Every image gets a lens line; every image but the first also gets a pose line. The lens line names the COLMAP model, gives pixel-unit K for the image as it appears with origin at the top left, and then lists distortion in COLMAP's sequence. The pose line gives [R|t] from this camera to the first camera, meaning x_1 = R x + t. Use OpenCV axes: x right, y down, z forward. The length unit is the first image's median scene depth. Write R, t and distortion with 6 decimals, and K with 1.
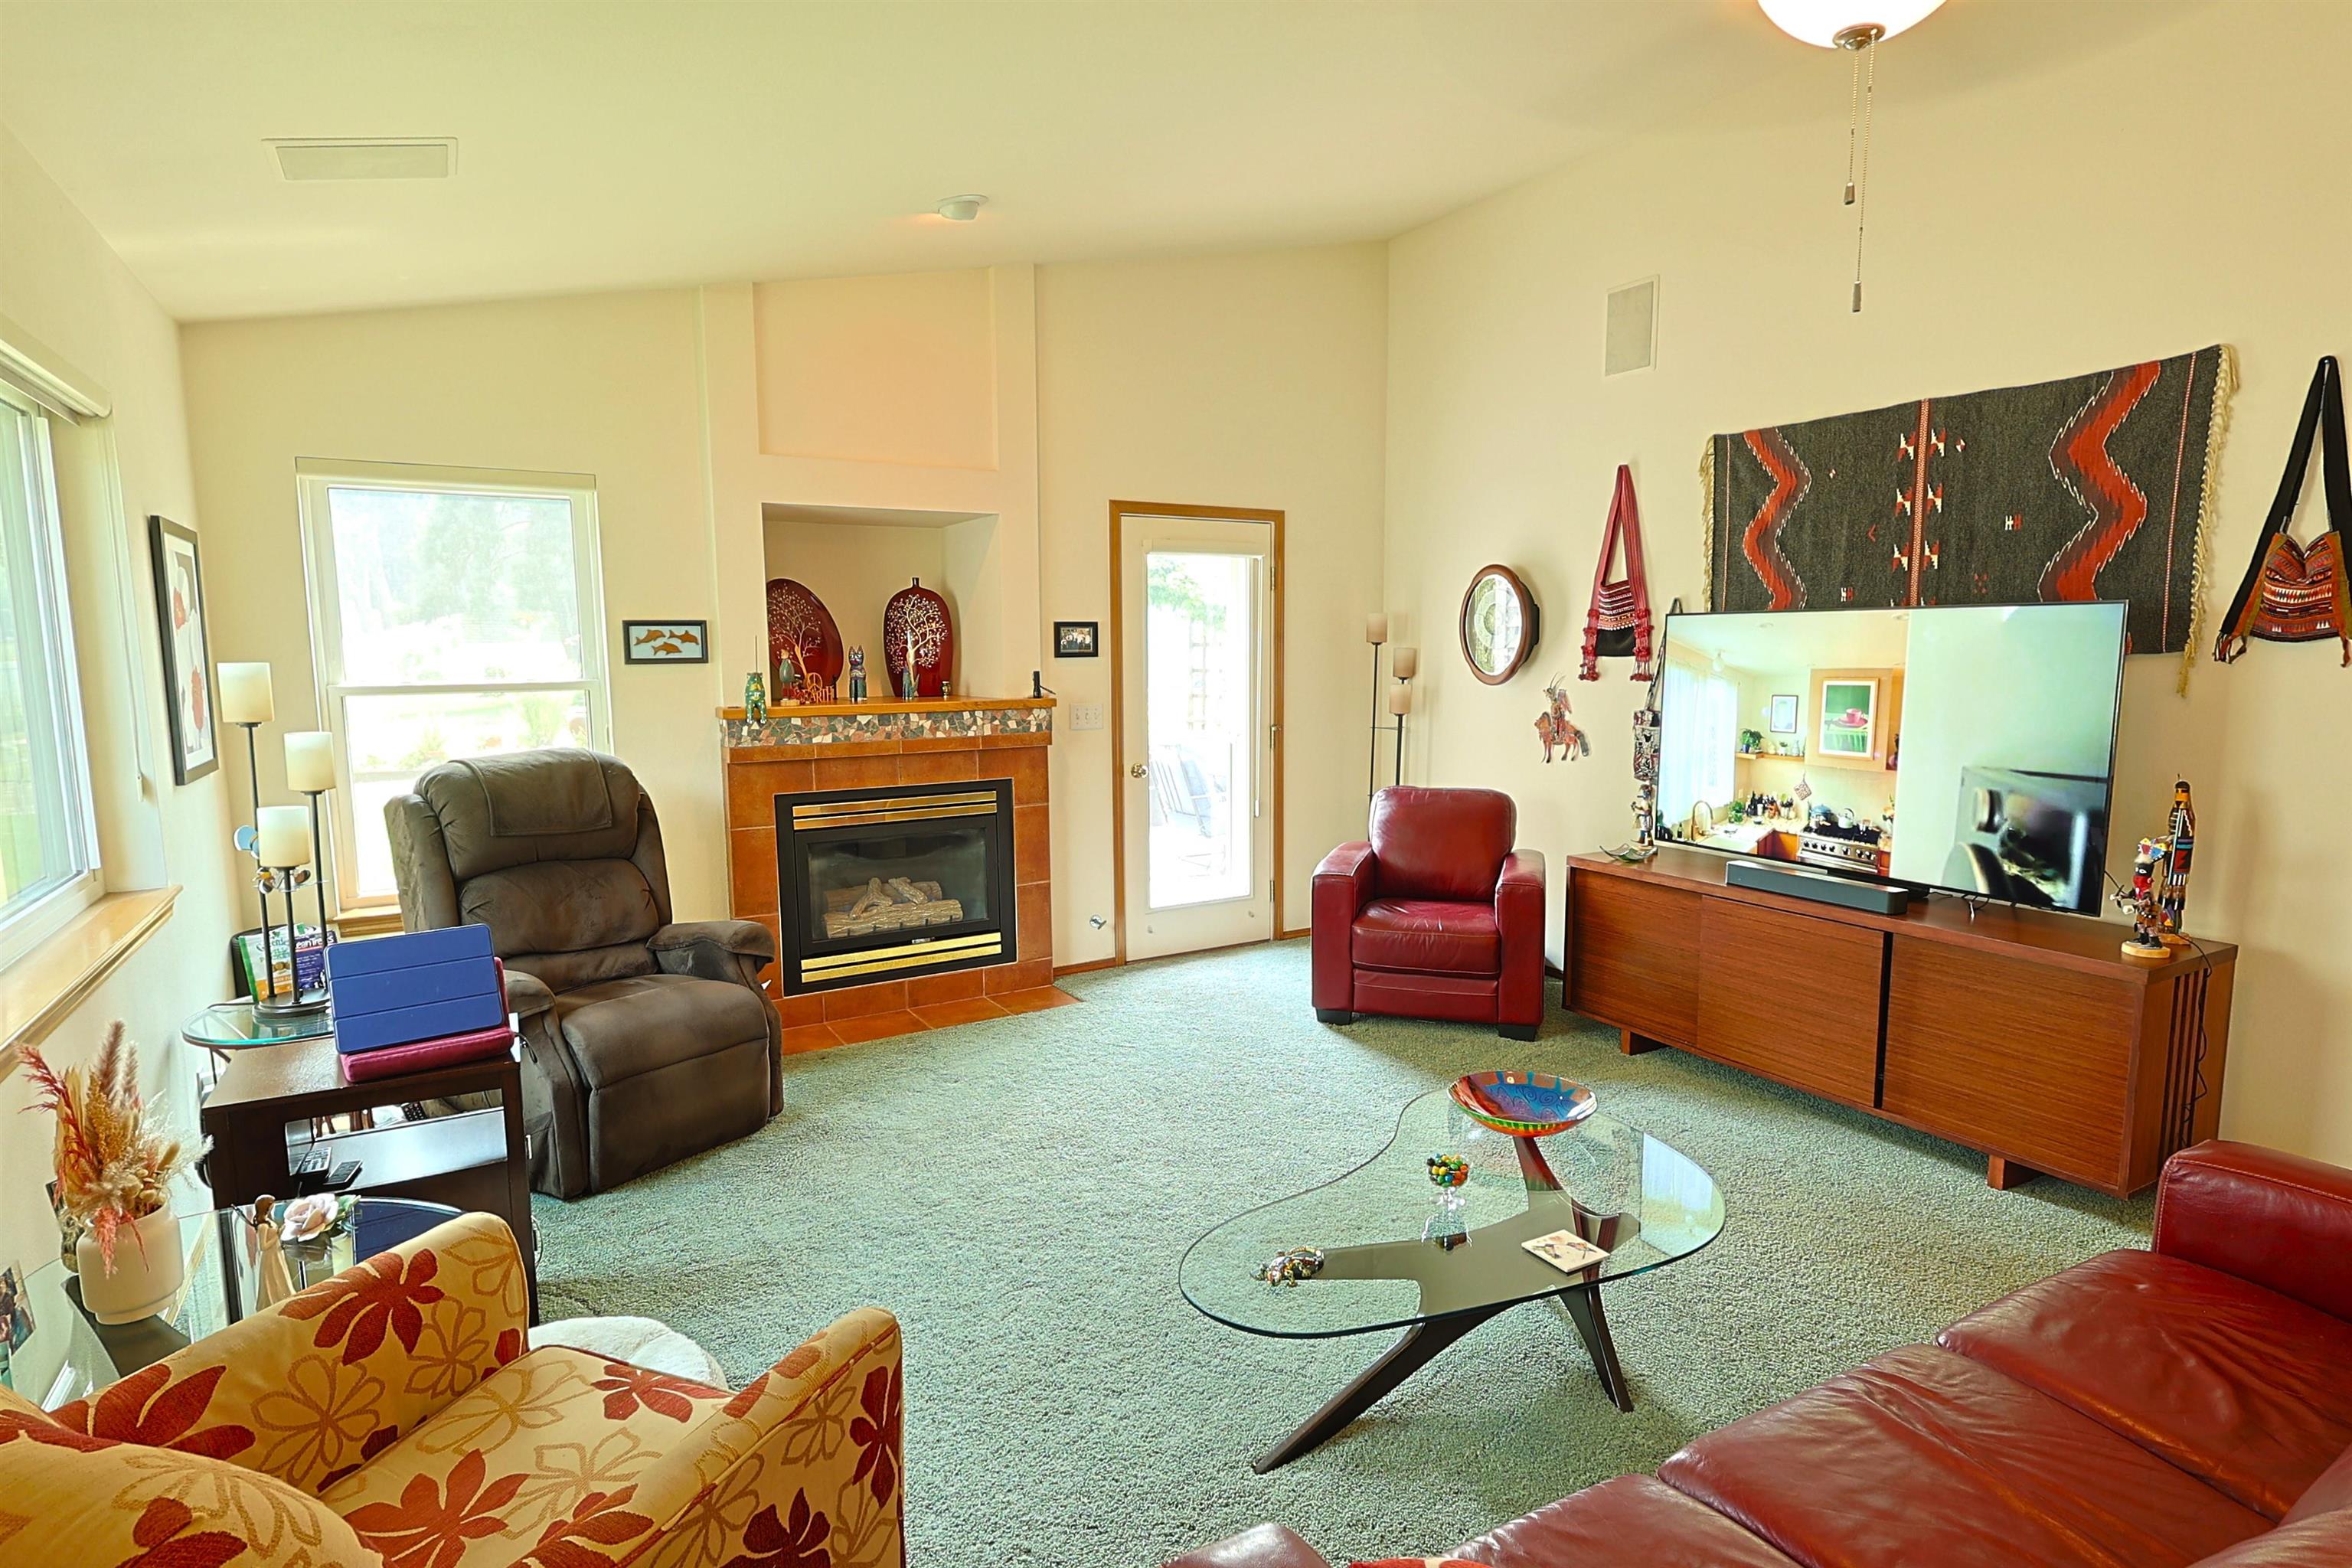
lens RADIAL K [[1202.0, 0, 1179.3], [0, 1202.0, 782.4], [0, 0, 1]] dist [-0.010927, 0.001818]
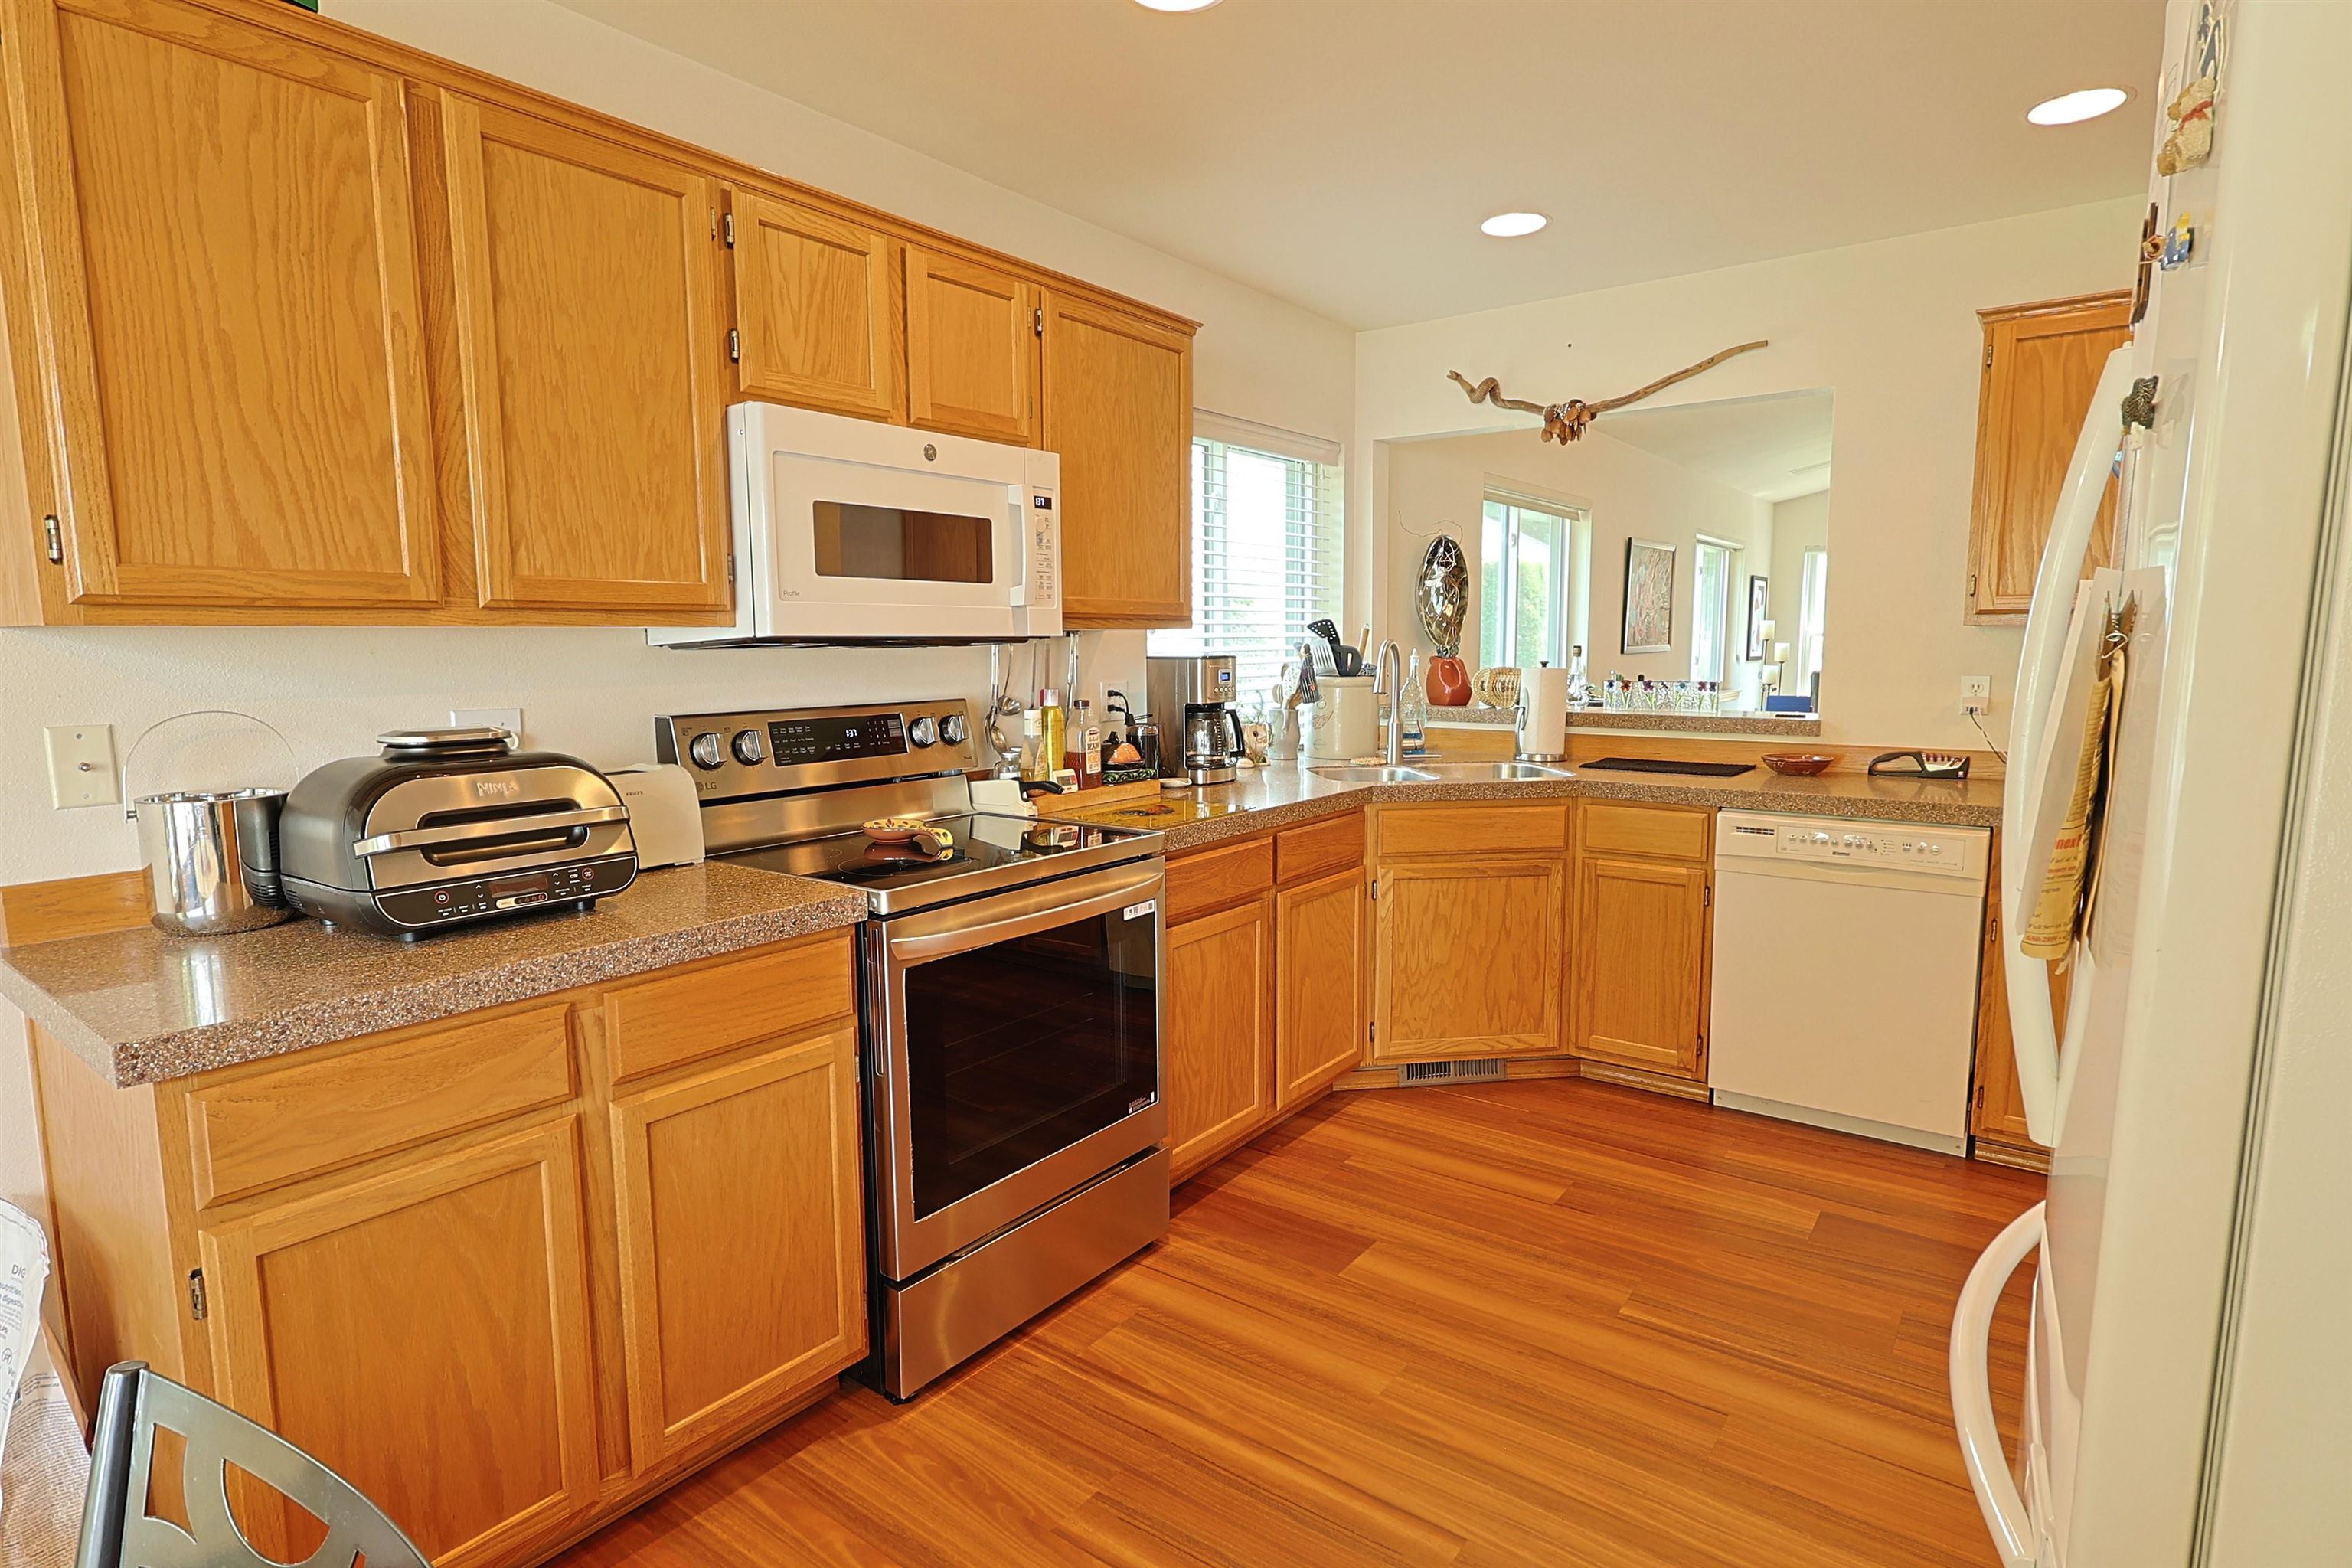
lens RADIAL K [[1202.0, 0, 1178.1], [0, 1202.0, 786.0], [0, 0, 1]] dist [-0.010927, 0.001818]
pose [[0.363354, 0.121976, -0.923632, 1.541796], [-0.111762, 0.989940, 0.086766, 0.219204], [0.924924, 0.071700, 0.373330, -1.509117]]
